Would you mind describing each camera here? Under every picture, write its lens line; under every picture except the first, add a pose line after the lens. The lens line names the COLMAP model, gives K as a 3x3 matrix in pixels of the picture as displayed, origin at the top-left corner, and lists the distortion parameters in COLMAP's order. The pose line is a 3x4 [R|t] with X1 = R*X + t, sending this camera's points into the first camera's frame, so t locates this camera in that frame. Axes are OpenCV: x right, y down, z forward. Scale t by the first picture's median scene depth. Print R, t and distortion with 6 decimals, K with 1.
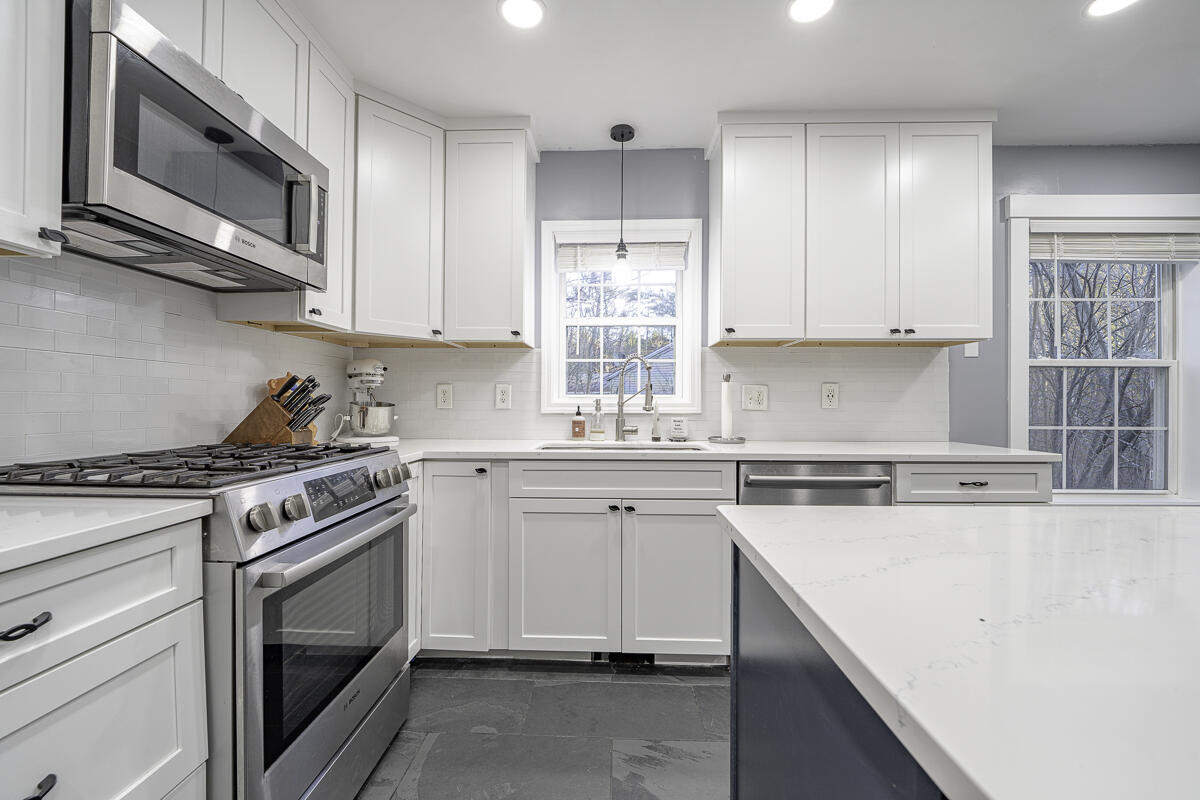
lens RADIAL K [[487.6, 0, 602.0], [0, 487.6, 403.2], [0, 0, 1]] dist [-0.013610, 0.000913]
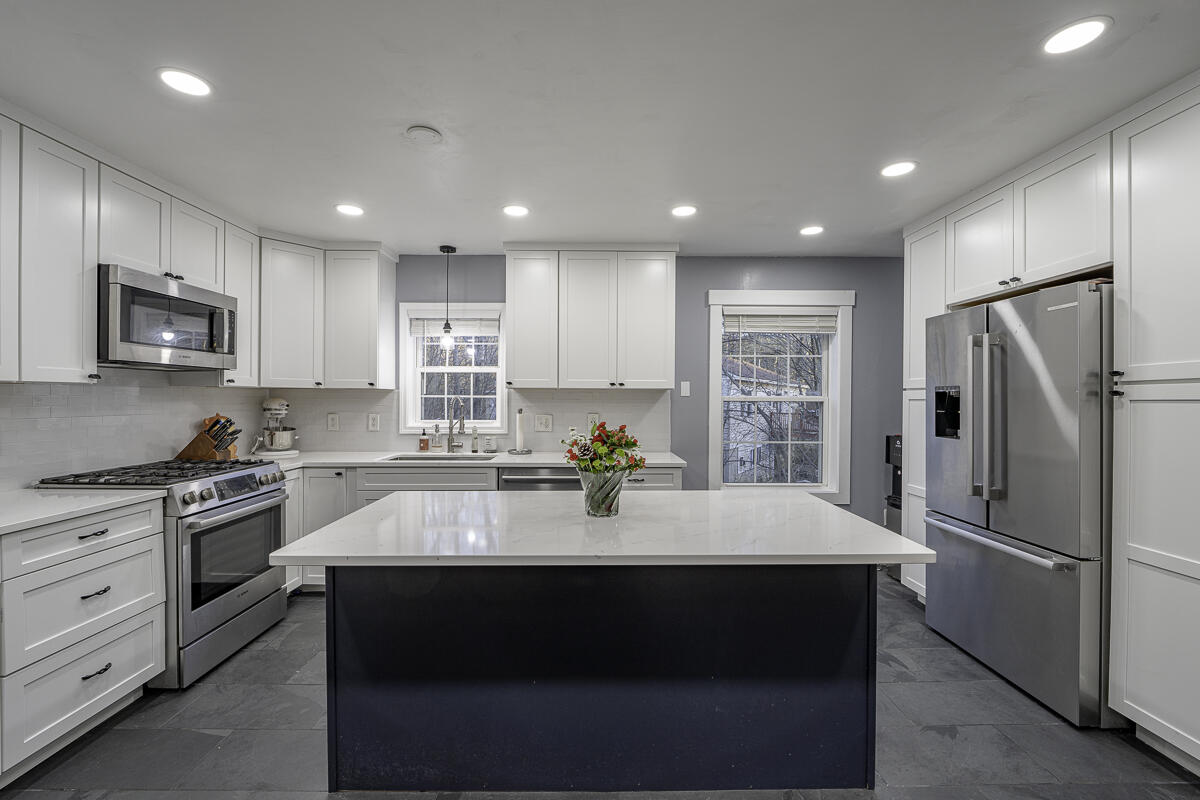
lens RADIAL K [[487.6, 0, 596.2], [0, 487.6, 403.1], [0, 0, 1]] dist [-0.013610, 0.000913]
pose [[0.998963, -0.000158, 0.045531, 0.479115], [-0.000142, 0.999978, 0.006597, -0.097427], [-0.045531, -0.006596, 0.998941, -0.587851]]
